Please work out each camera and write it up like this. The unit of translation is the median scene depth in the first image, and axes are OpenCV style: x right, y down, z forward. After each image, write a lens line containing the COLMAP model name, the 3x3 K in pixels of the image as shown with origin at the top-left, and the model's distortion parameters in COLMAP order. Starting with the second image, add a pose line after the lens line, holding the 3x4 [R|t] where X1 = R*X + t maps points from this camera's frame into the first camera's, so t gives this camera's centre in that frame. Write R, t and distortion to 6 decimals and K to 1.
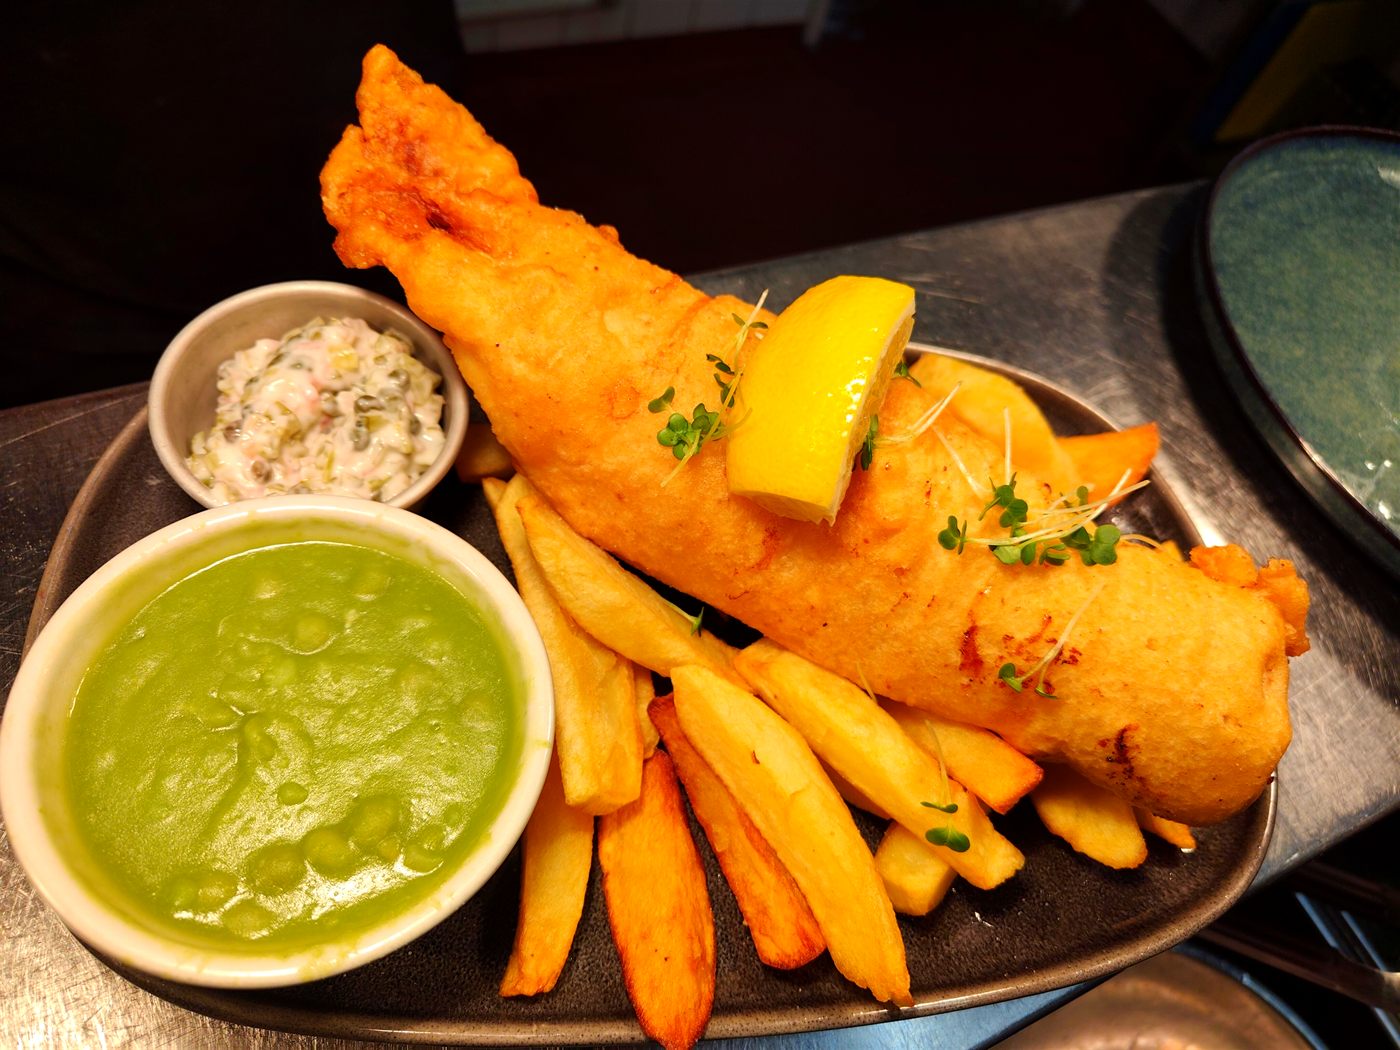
lens RADIAL K [[1127.8, 0, 700.0], [0, 1127.8, 525.0], [0, 0, 1]] dist [-0.034632, 0.004629]
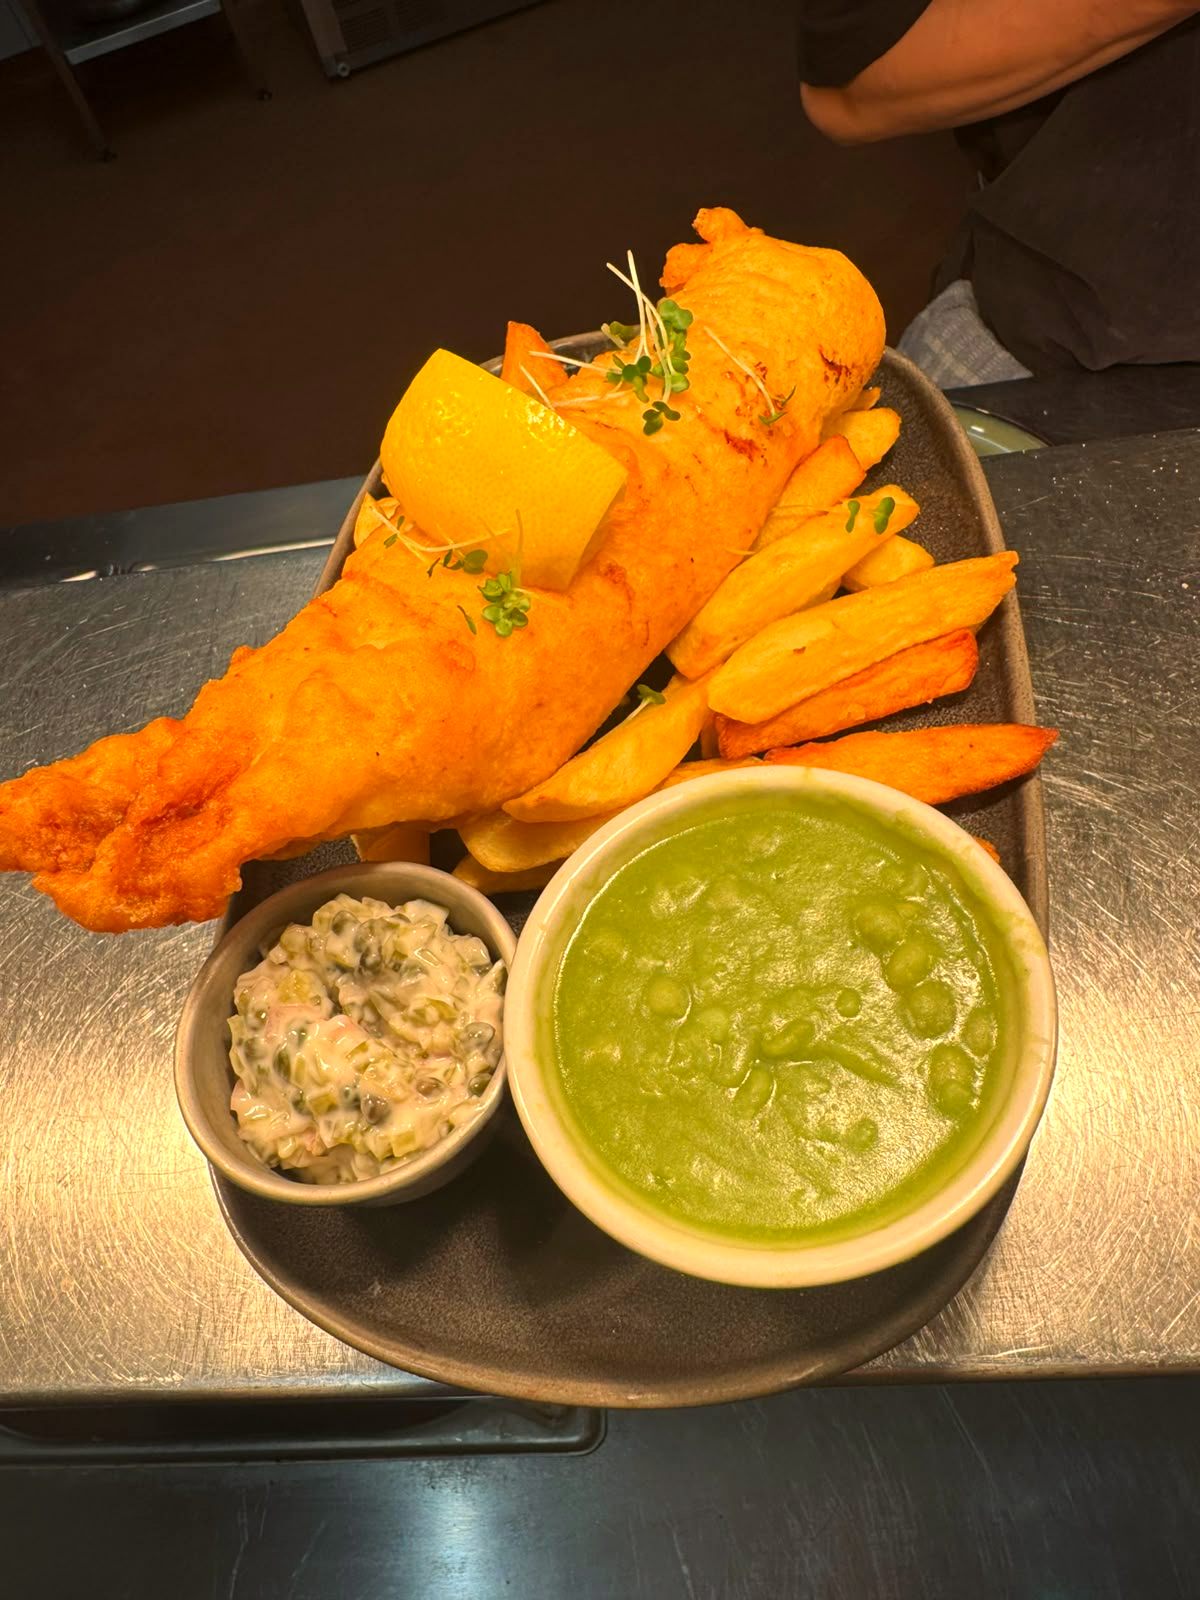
lens RADIAL K [[1288.9, 0, 600.0], [0, 1288.9, 800.0], [0, 0, 1]] dist [-0.034632, 0.004629]
pose [[0.130843, -0.892496, 0.431661, -0.628091], [0.914563, 0.276732, 0.294947, -0.288396], [-0.382694, 0.356190, 0.852452, 0.072692]]
